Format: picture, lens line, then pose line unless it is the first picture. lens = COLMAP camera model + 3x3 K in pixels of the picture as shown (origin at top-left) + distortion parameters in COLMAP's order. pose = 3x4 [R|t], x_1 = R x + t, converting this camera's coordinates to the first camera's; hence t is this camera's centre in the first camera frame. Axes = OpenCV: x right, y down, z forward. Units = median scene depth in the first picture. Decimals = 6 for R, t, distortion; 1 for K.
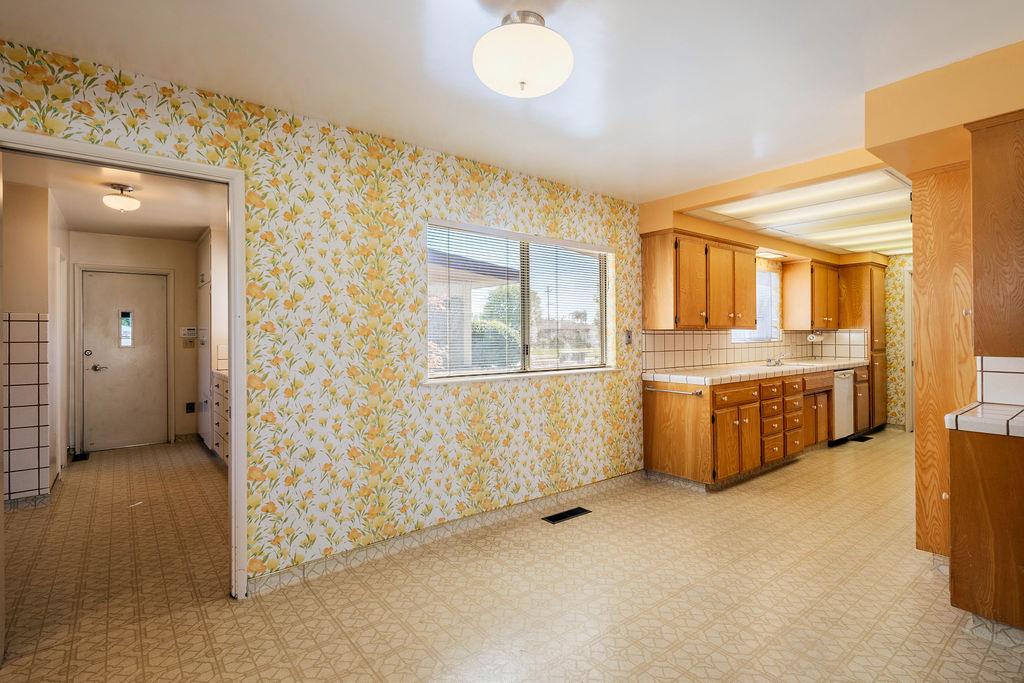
lens RADIAL K [[495.9, 0, 510.1], [0, 495.9, 335.9], [0, 0, 1]] dist [0.008117, -0.004191]
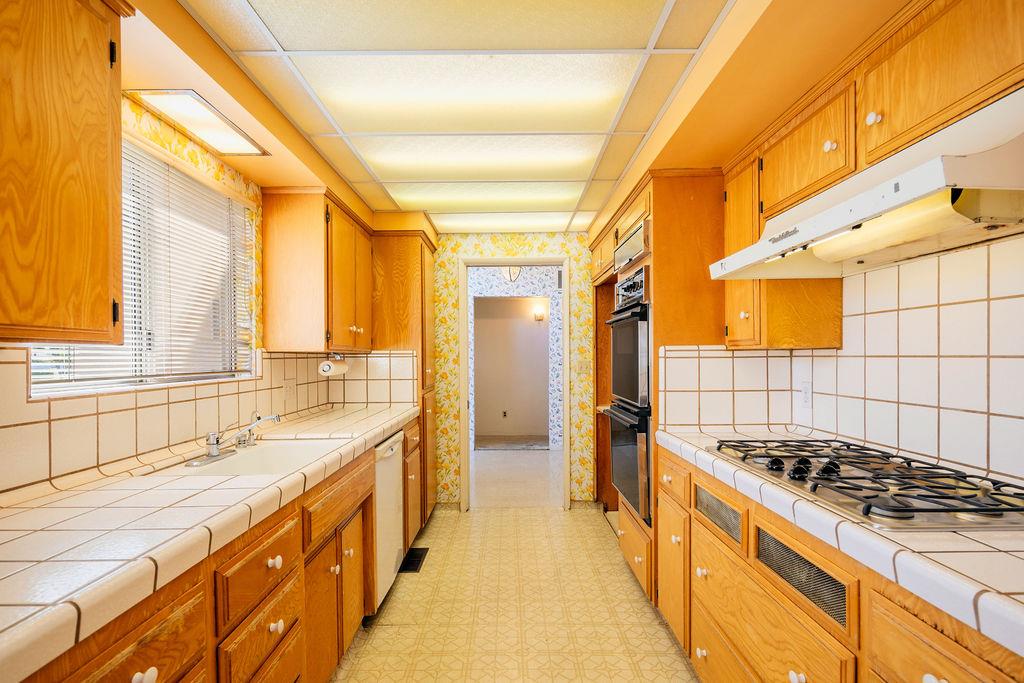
lens RADIAL K [[495.9, 0, 501.3], [0, 495.9, 357.3], [0, 0, 1]] dist [0.008117, -0.004191]
pose [[0.632871, 0.000400, 0.774257, 0.348950], [0.003397, 0.999989, -0.003293, -0.004076], [-0.774250, 0.004714, 0.632863, 0.577698]]
